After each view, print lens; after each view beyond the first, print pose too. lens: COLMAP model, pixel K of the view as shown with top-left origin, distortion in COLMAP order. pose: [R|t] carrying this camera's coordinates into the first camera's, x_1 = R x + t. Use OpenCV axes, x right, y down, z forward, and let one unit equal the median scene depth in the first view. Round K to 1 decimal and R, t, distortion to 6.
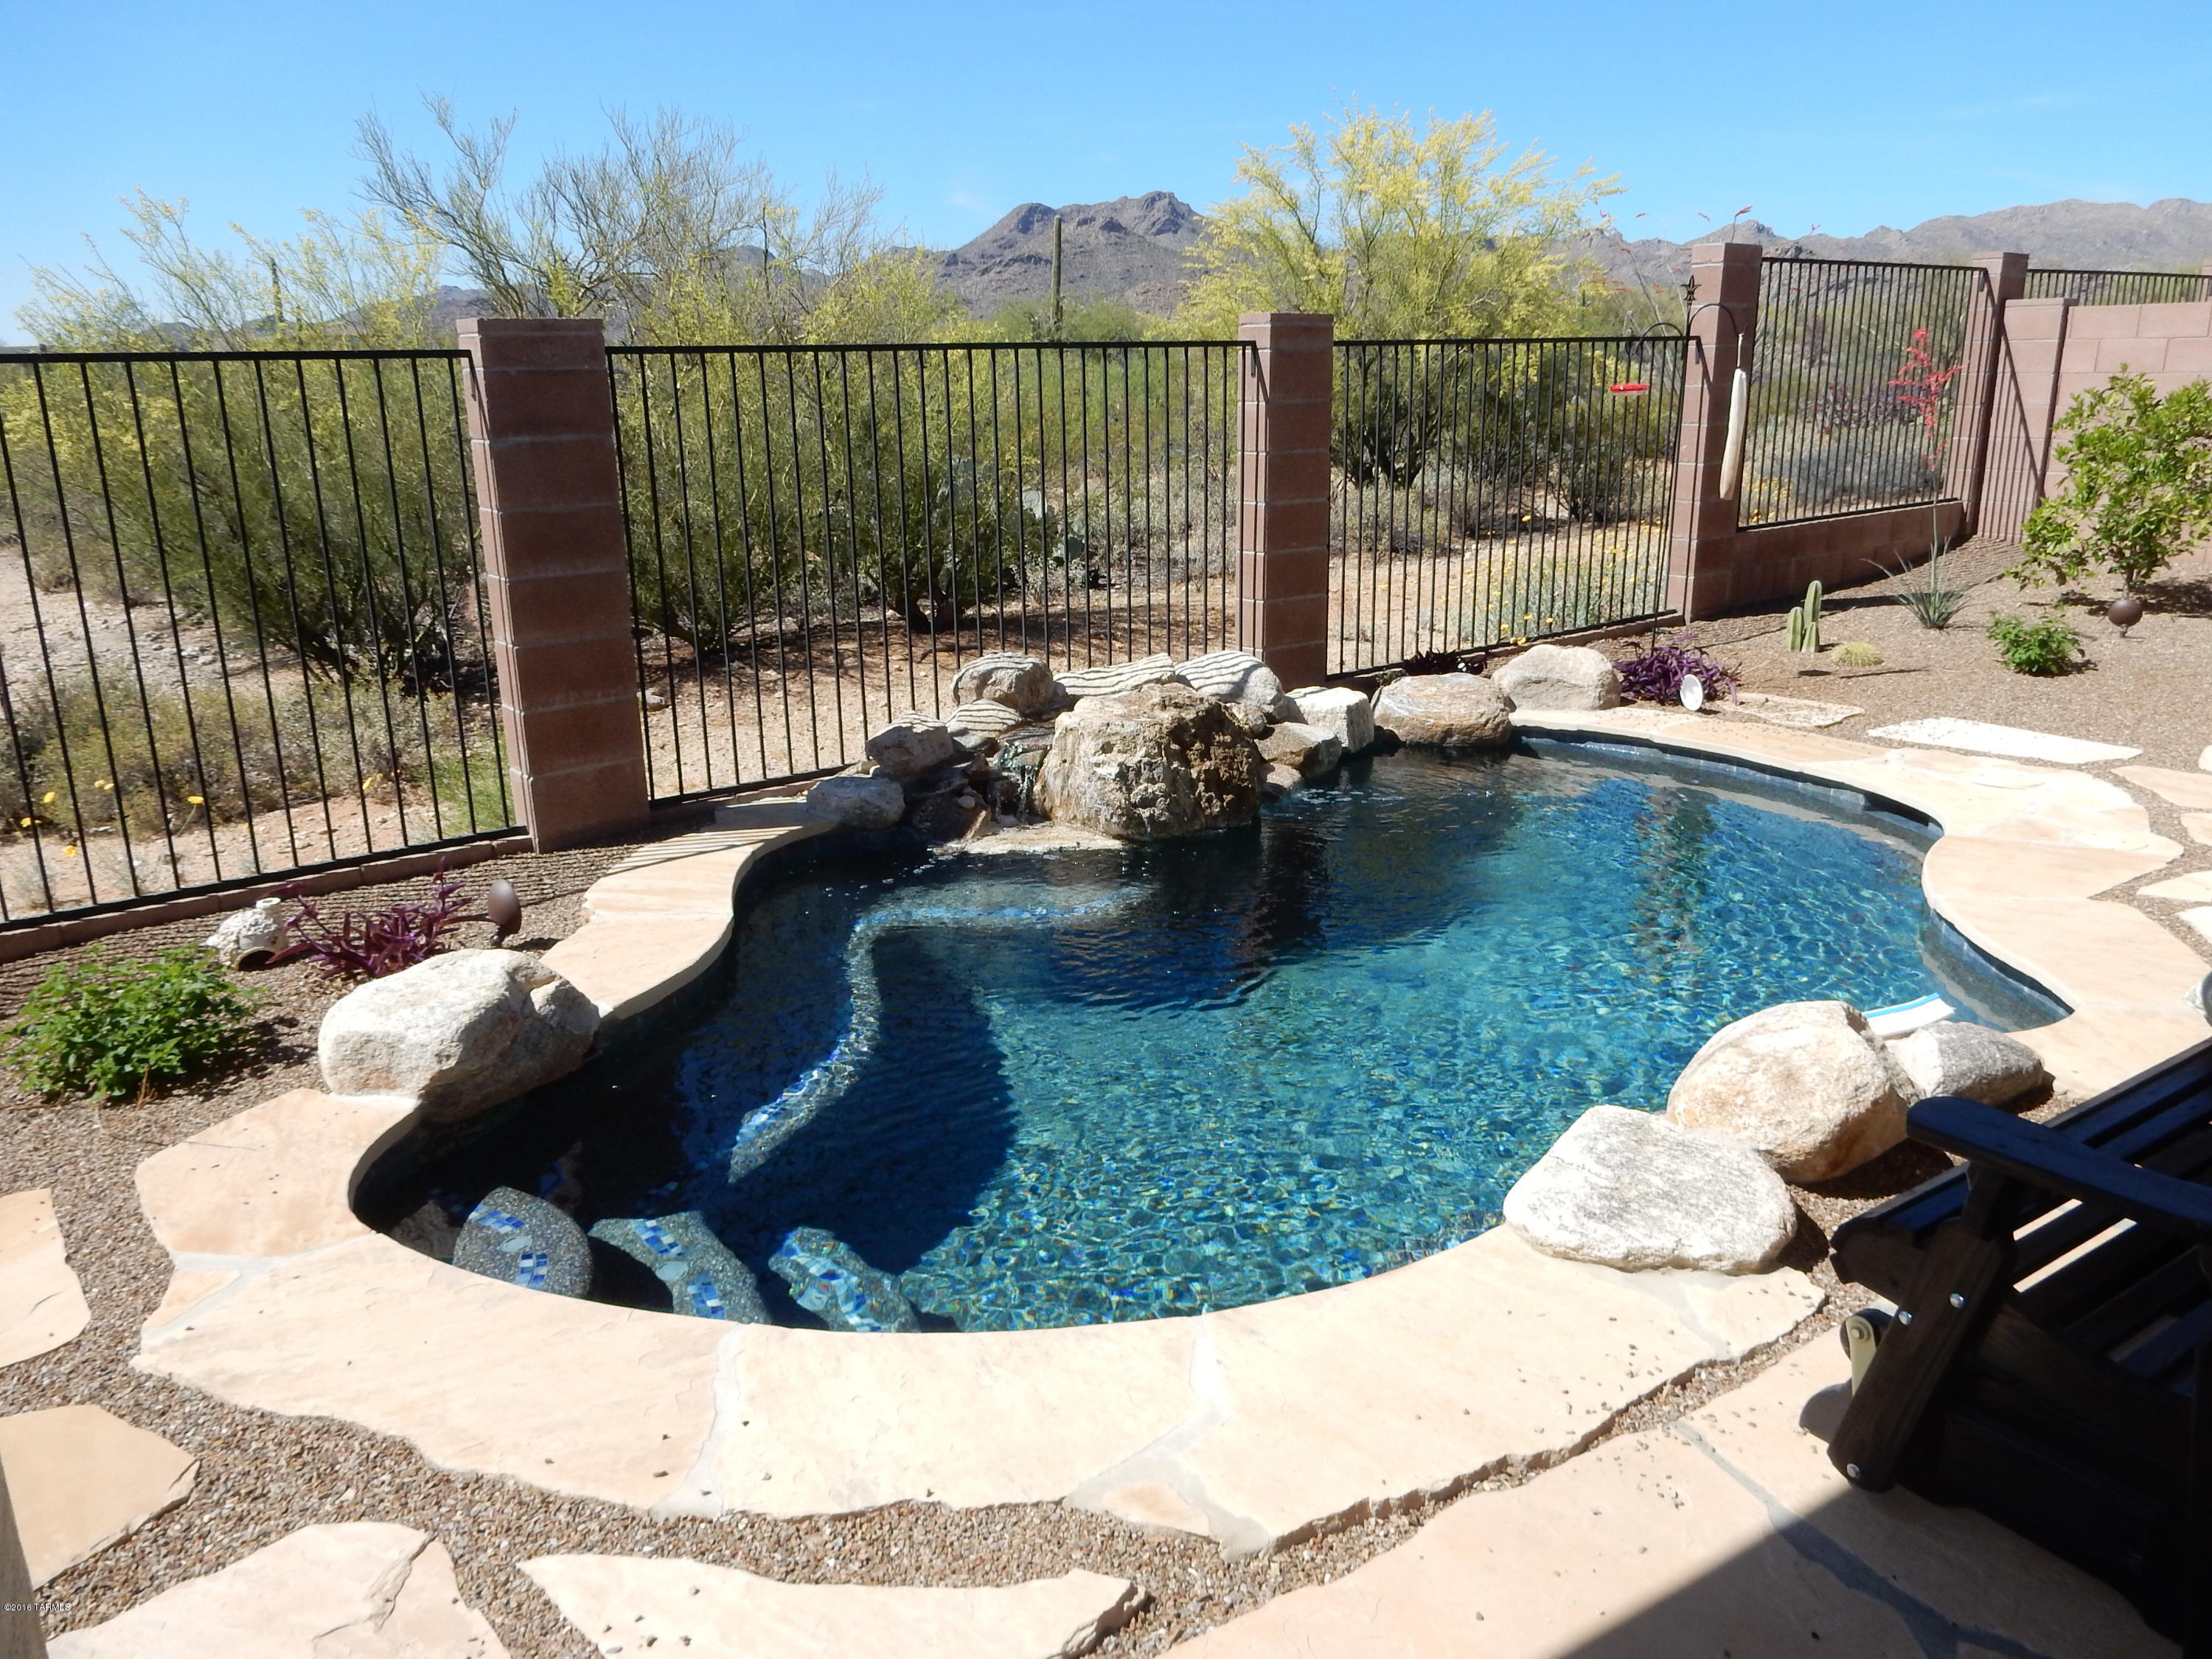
lens RADIAL K [[1616.5, 0, 1095.8], [0, 1616.5, 829.0], [0, 0, 1]] dist [-0.008014, 0.001492]
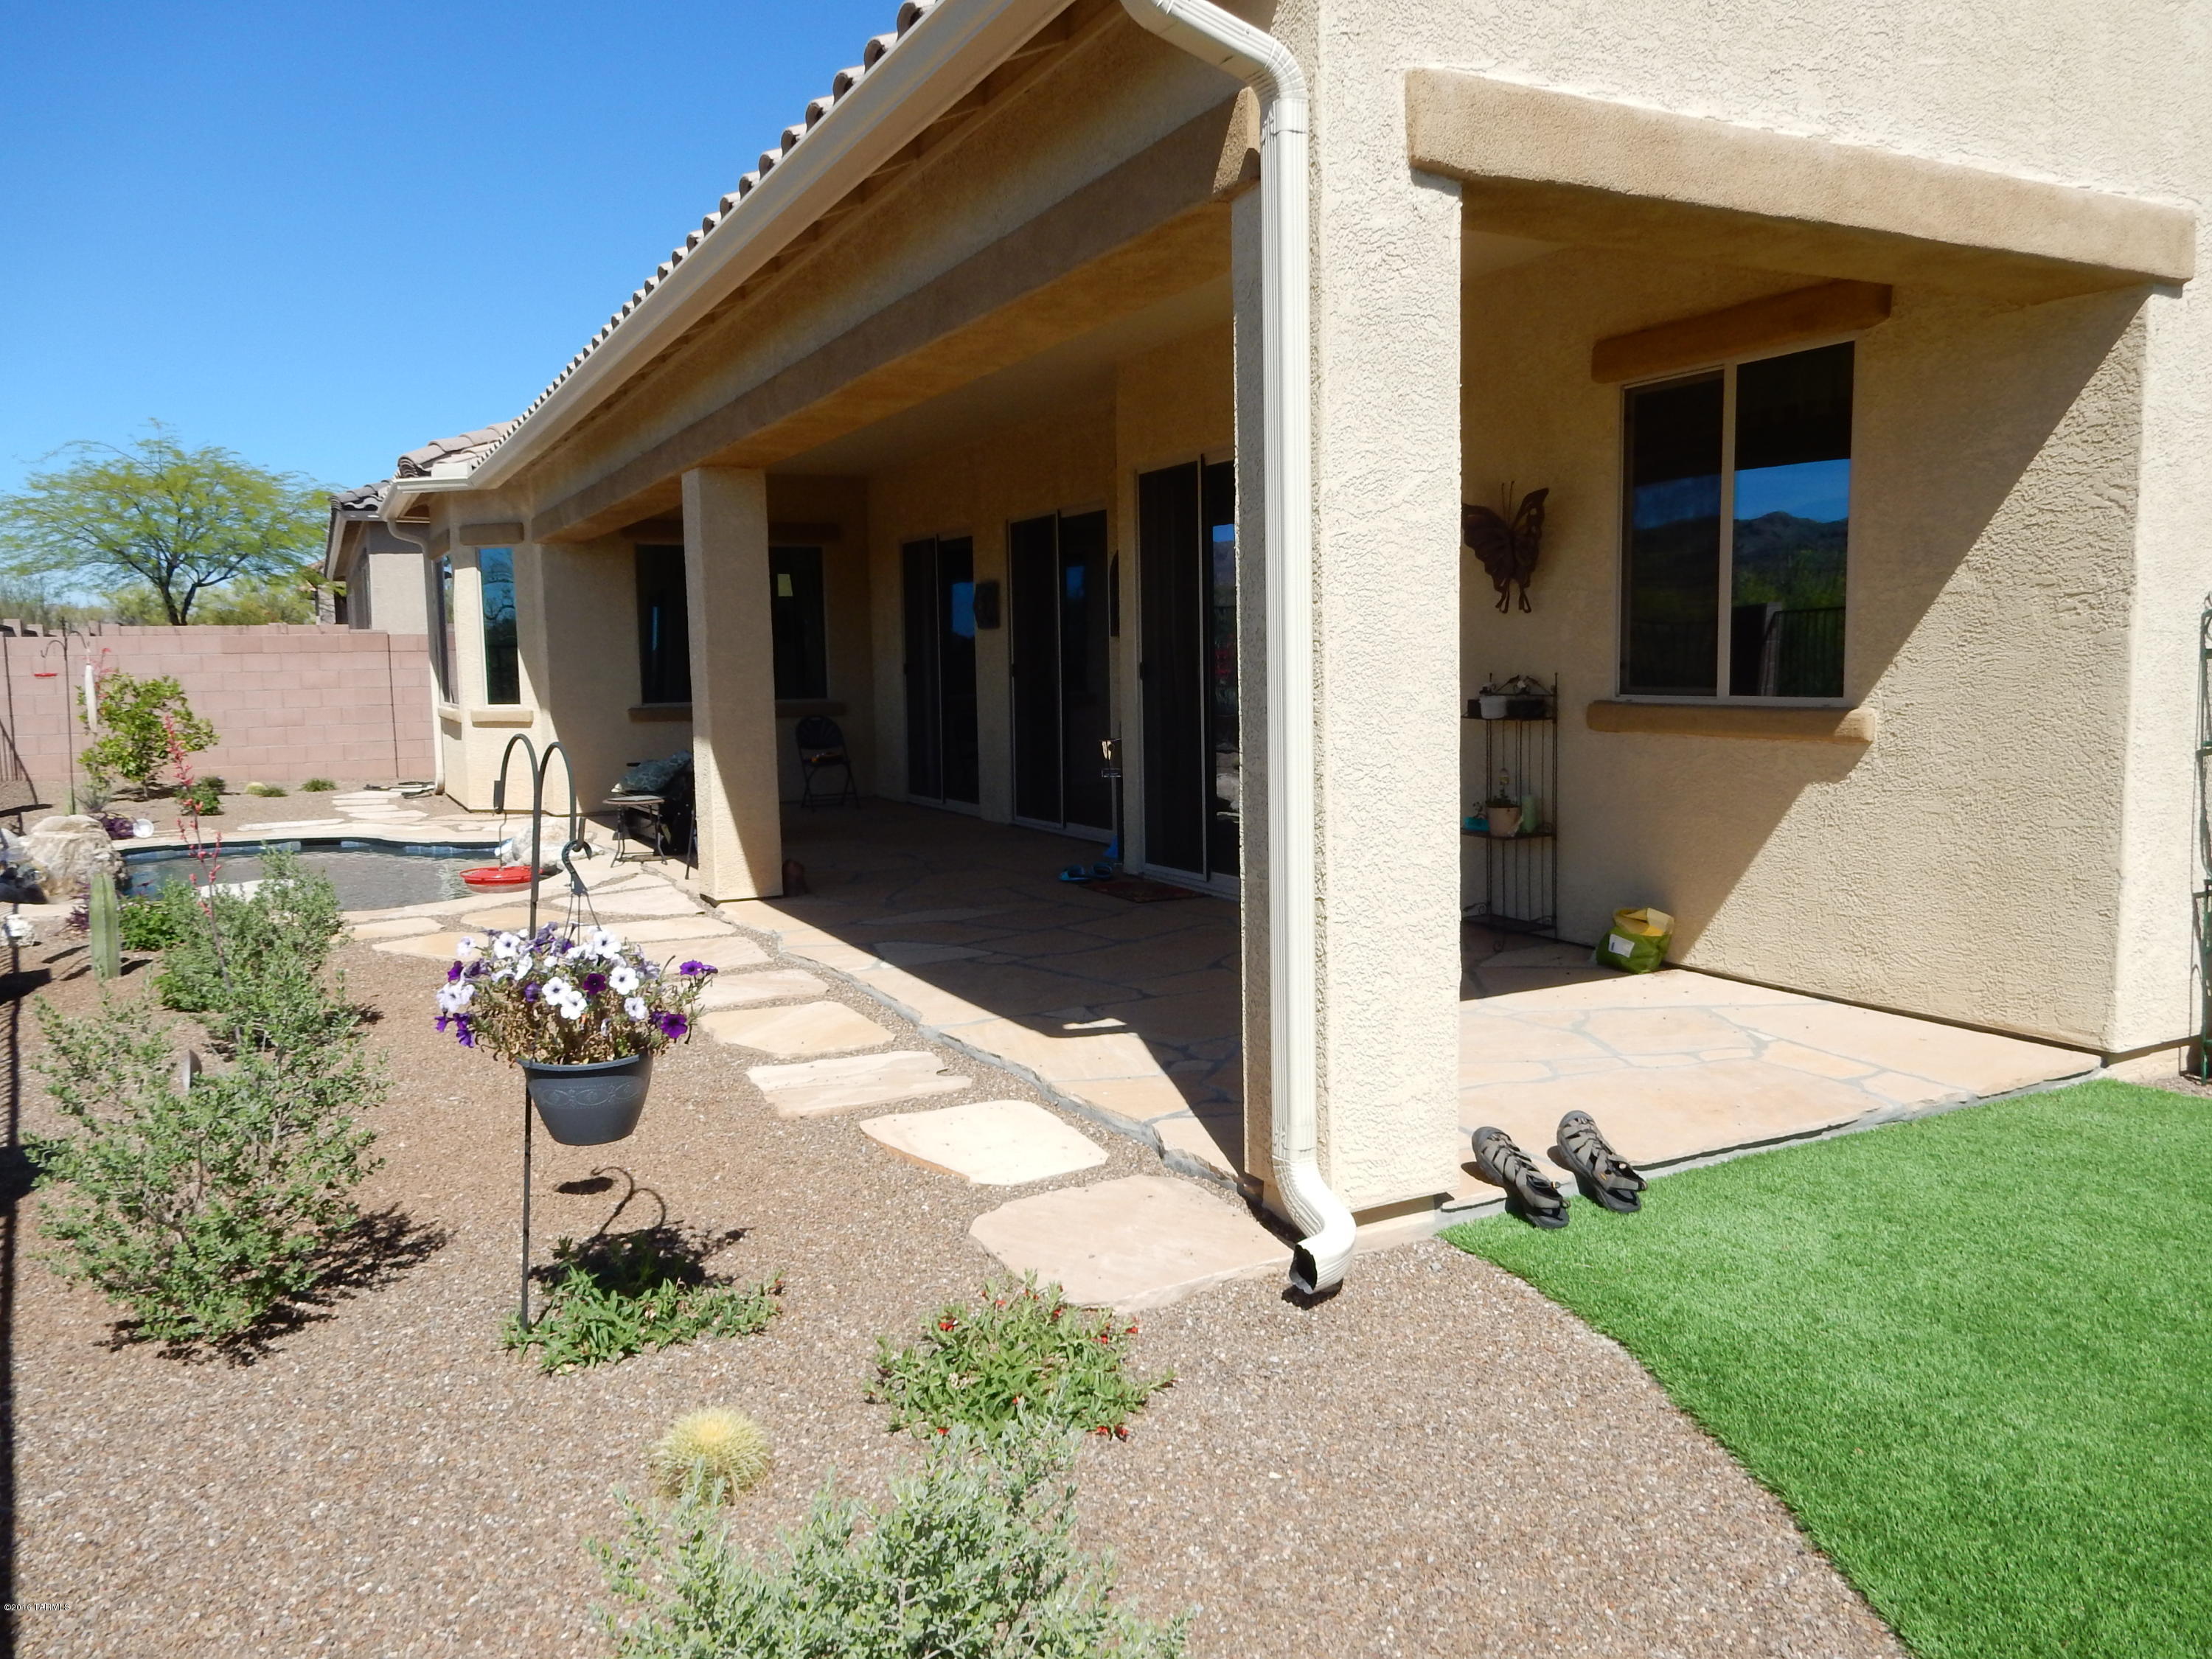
lens RADIAL K [[1633.6, 0, 1089.1], [0, 1633.6, 827.0], [0, 0, 1]] dist [-0.004429, -0.001942]
pose [[0.091318, -0.088031, 0.991923, -1.752959], [0.289913, 0.955288, 0.058090, 0.153208], [-0.952686, 0.282267, 0.112756, -0.337889]]
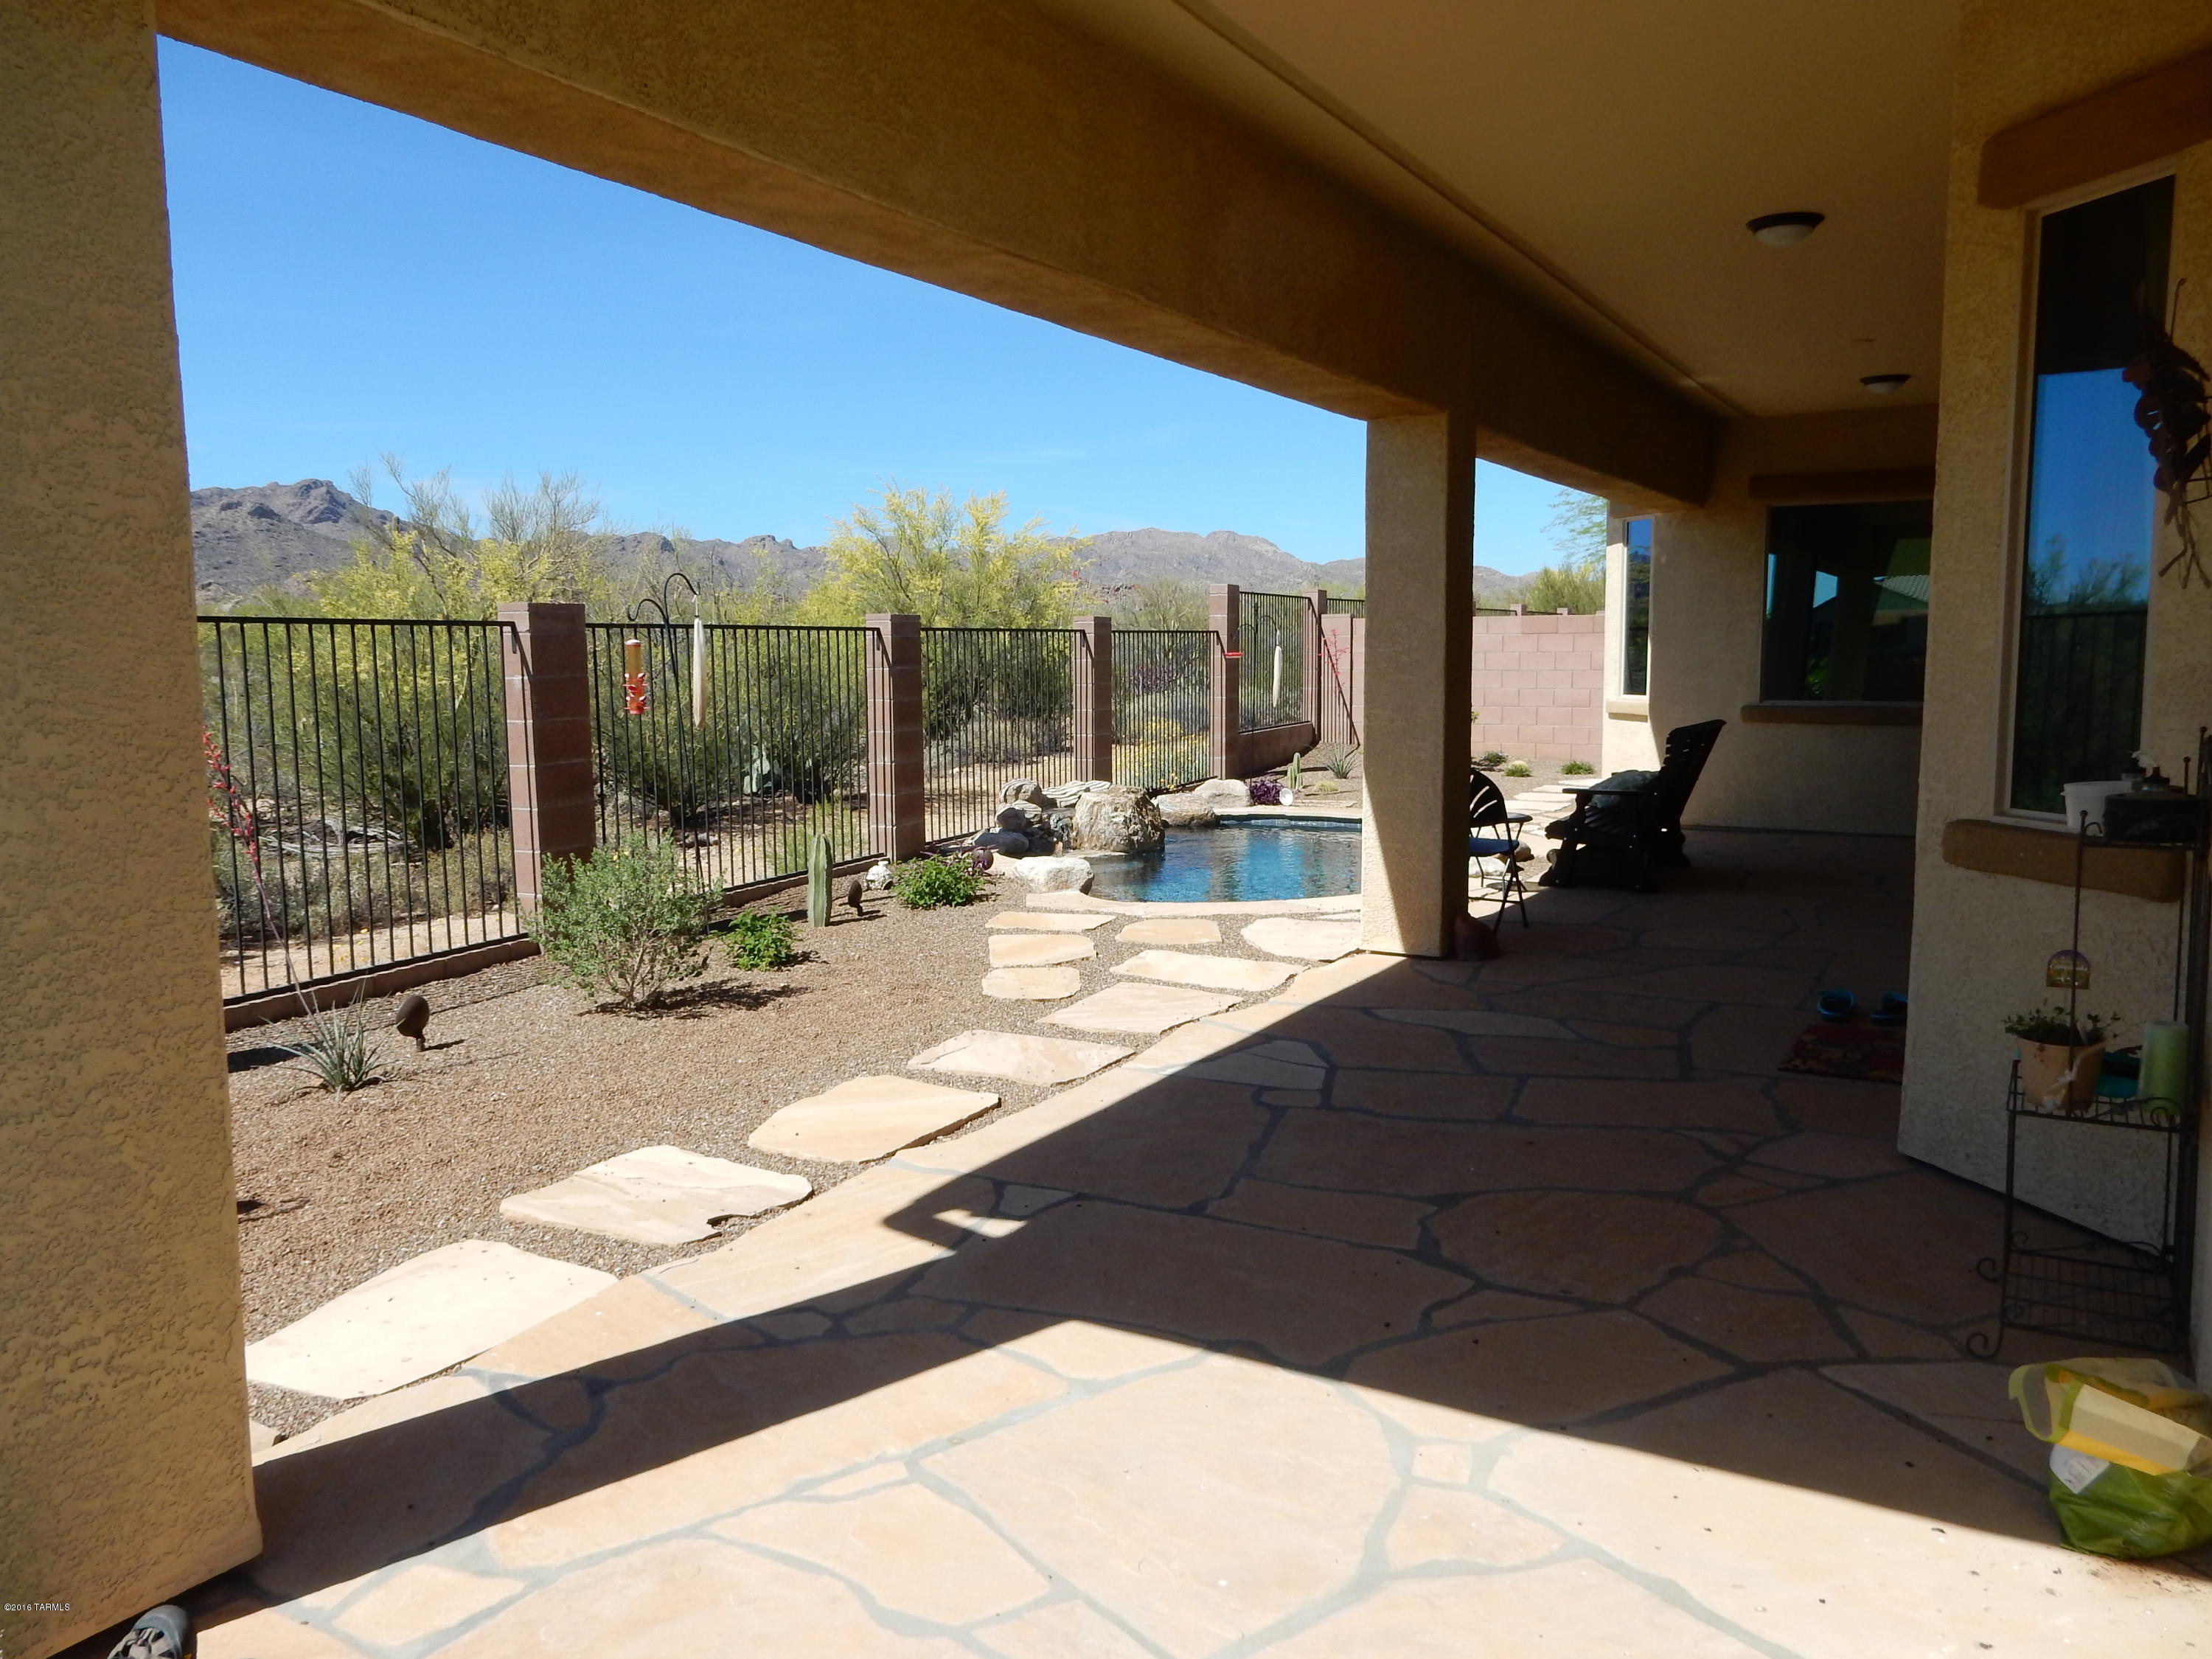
lens RADIAL K [[1616.5, 0, 1095.8], [0, 1616.5, 829.0], [0, 0, 1]] dist [-0.008014, 0.001492]
pose [[0.886072, -0.040670, 0.461760, -0.990115], [0.120297, 0.982190, -0.144330, 0.276995], [-0.447666, 0.183436, 0.875184, -0.855932]]
